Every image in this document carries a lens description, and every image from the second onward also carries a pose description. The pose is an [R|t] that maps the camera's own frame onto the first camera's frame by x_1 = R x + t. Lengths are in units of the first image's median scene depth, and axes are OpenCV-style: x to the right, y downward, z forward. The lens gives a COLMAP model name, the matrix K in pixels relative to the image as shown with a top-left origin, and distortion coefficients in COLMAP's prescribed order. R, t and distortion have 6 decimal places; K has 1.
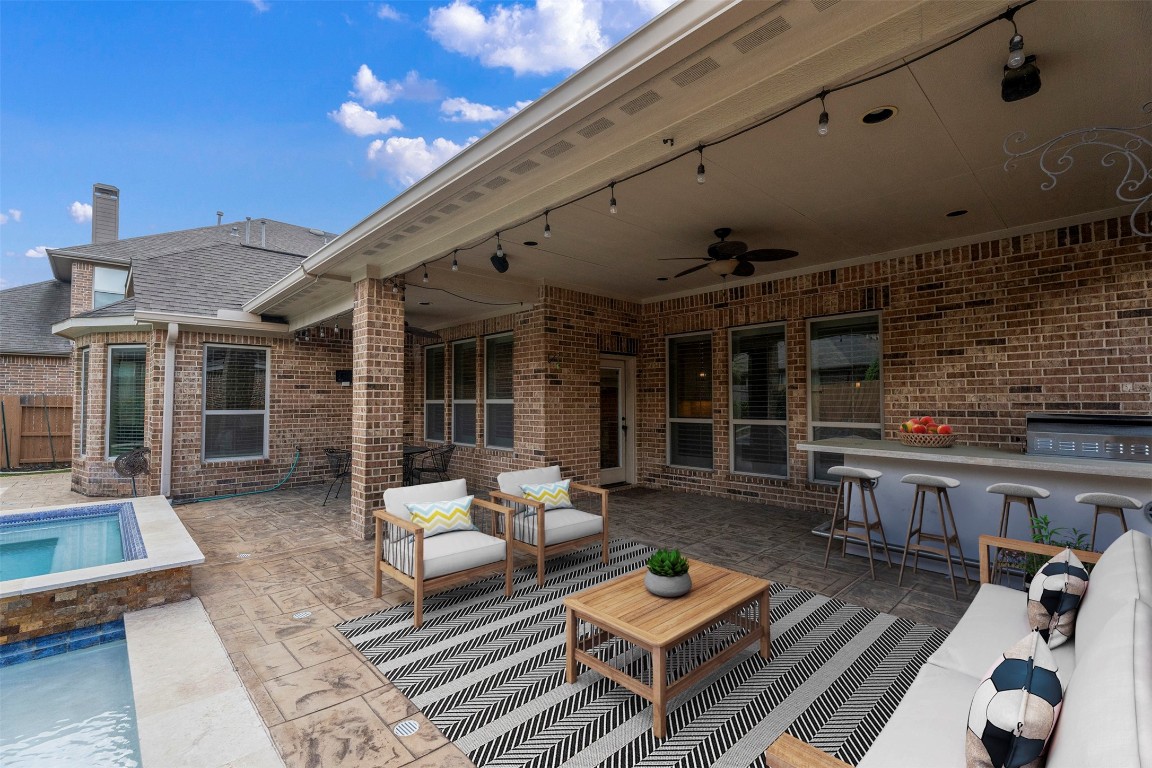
lens RADIAL K [[506.3, 0, 573.7], [0, 506.3, 382.5], [0, 0, 1]] dist [-0.002983, 0.000721]
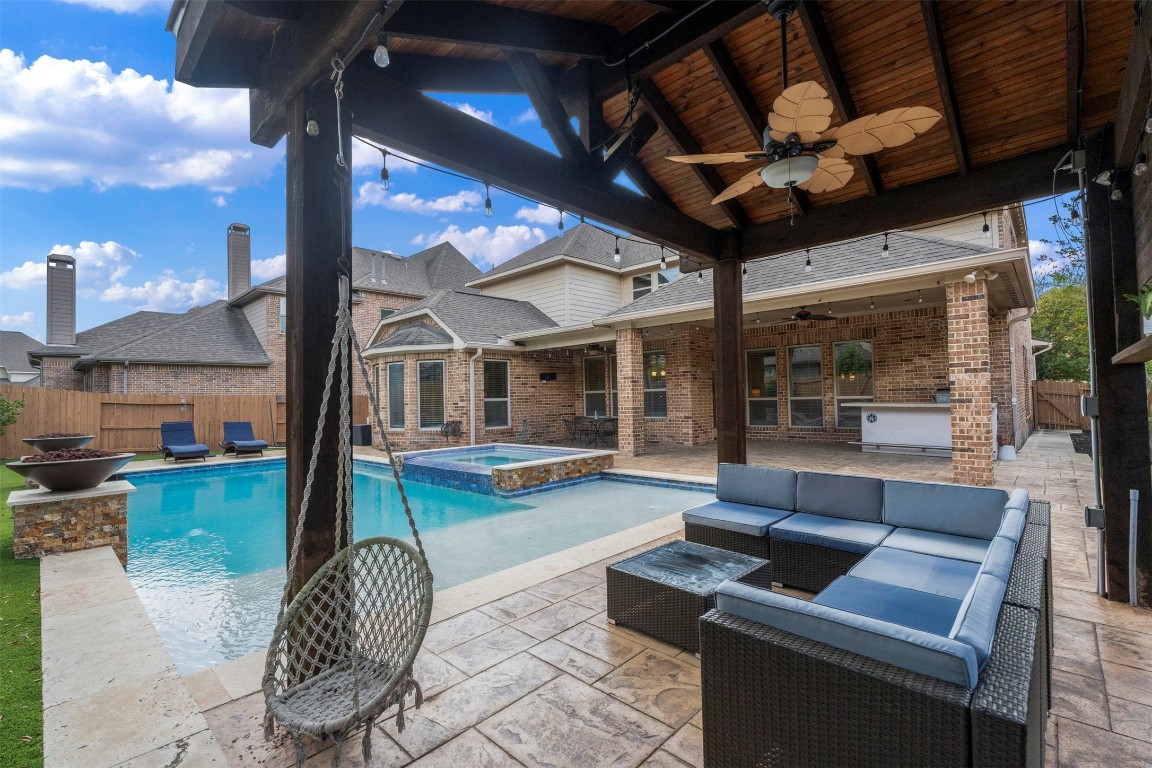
lens RADIAL K [[506.3, 0, 574.0], [0, 506.3, 382.5], [0, 0, 1]] dist [-0.002983, 0.000721]
pose [[0.997956, -0.018268, 0.061240, -0.540832], [0.017913, 0.999819, 0.006343, -0.003837], [-0.061344, -0.005233, 0.998103, -0.717881]]
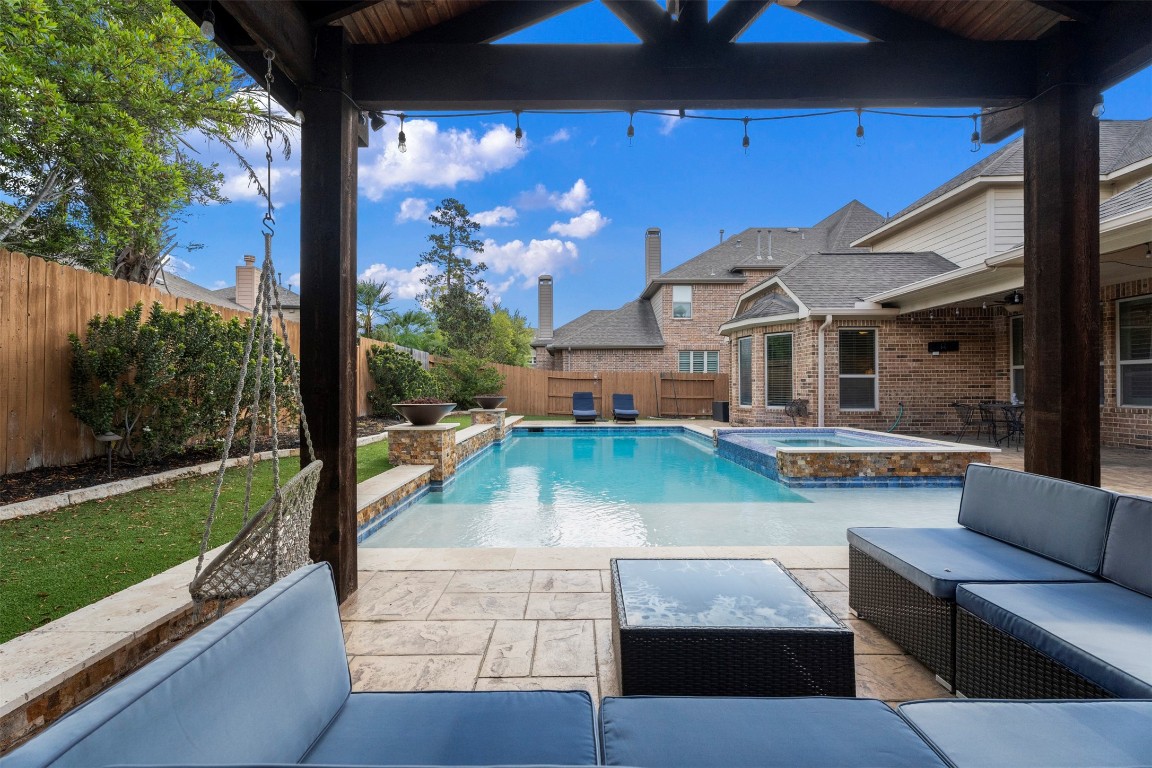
lens RADIAL K [[506.3, 0, 575.5], [0, 506.3, 382.4], [0, 0, 1]] dist [-0.002983, 0.000721]
pose [[0.732132, -0.006971, -0.681127, -0.306970], [0.027297, 0.999445, 0.019113, 0.029938], [0.680615, -0.032586, 0.731916, -0.561899]]
